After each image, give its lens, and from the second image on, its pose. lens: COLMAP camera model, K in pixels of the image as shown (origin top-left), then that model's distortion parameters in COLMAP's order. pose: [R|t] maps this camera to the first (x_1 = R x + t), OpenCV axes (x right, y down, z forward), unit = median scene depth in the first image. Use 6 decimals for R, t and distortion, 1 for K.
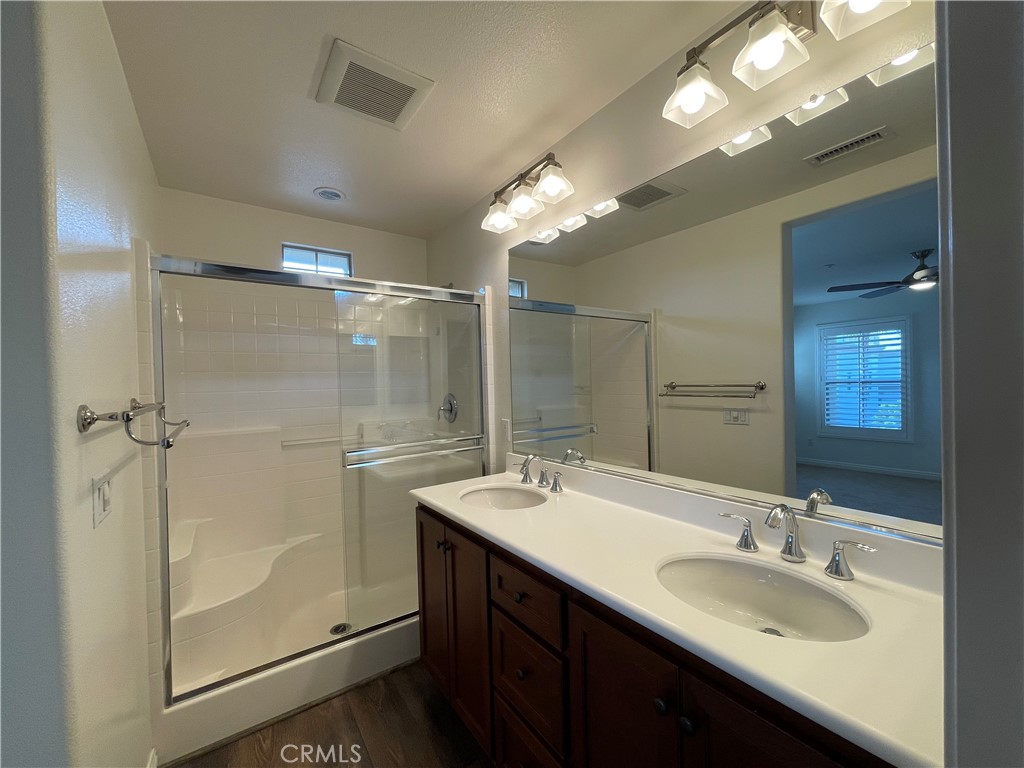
lens RADIAL K [[413.0, 0, 510.7], [0, 413.0, 389.8], [0, 0, 1]] dist [0.000059, 0.000206]
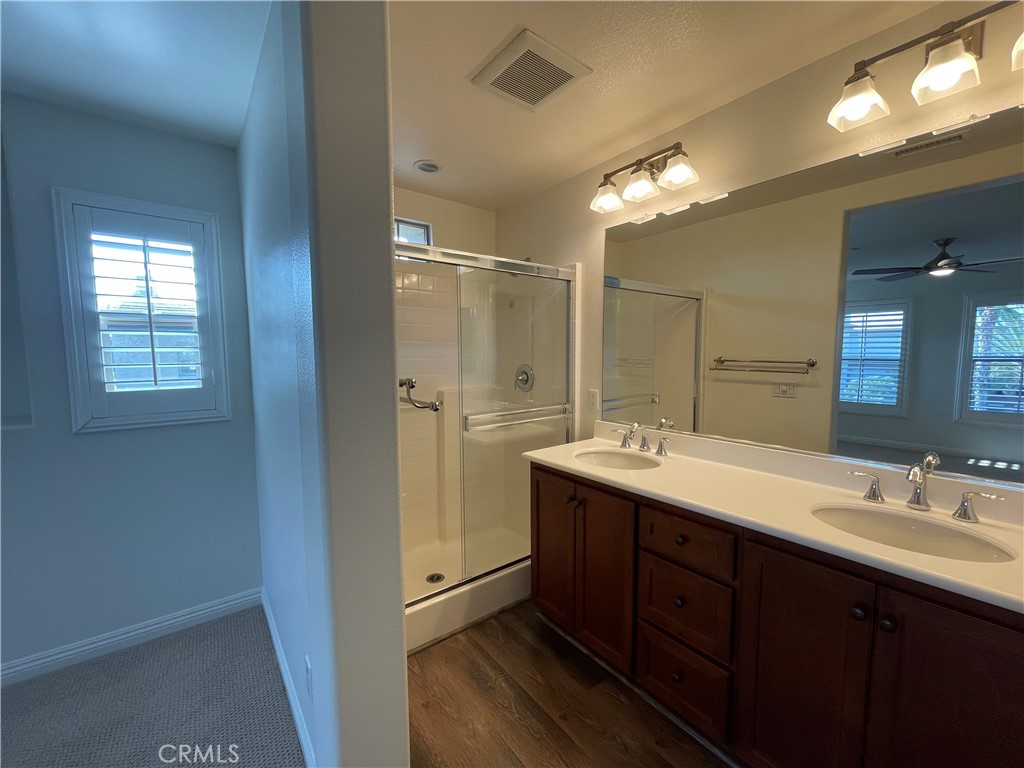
lens RADIAL K [[412.6, 0, 509.6], [0, 412.6, 388.7], [0, 0, 1]] dist [-0.003237, 0.000011]
pose [[0.998775, 0.016497, 0.046643, -0.323000], [-0.019756, 0.997329, 0.070314, -0.002404], [-0.045358, -0.071150, 0.996434, -0.074186]]
